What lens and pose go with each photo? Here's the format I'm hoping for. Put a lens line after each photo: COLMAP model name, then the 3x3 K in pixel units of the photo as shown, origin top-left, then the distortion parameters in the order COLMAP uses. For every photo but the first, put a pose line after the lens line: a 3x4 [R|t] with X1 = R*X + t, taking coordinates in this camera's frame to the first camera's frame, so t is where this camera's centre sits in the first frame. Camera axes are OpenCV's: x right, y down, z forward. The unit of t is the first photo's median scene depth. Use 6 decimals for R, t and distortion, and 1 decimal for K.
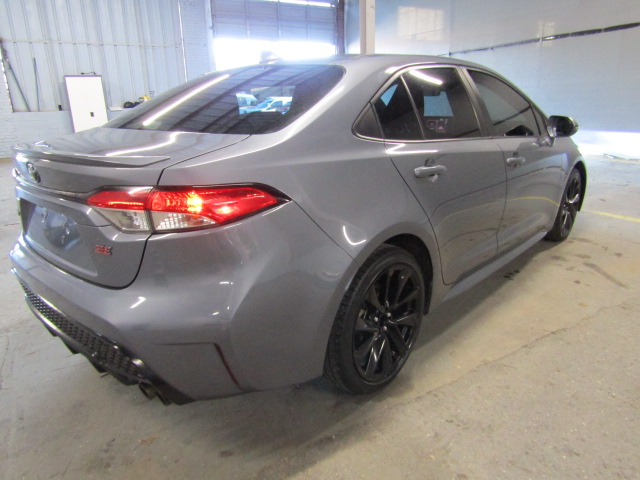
lens RADIAL K [[458.6, 0, 327.9], [0, 458.6, 241.1], [0, 0, 1]] dist [0.005605, 0.002309]
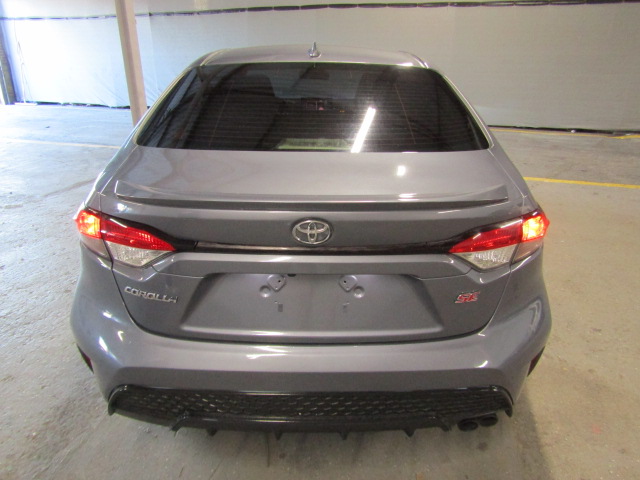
lens RADIAL K [[458.6, 0, 327.9], [0, 458.6, 241.1], [0, 0, 1]] dist [0.005605, 0.002309]
pose [[0.721991, -0.240090, 0.648911, -0.568110], [0.184269, 0.970715, 0.154133, -0.126436], [-0.666913, 0.008292, 0.745089, 0.232224]]
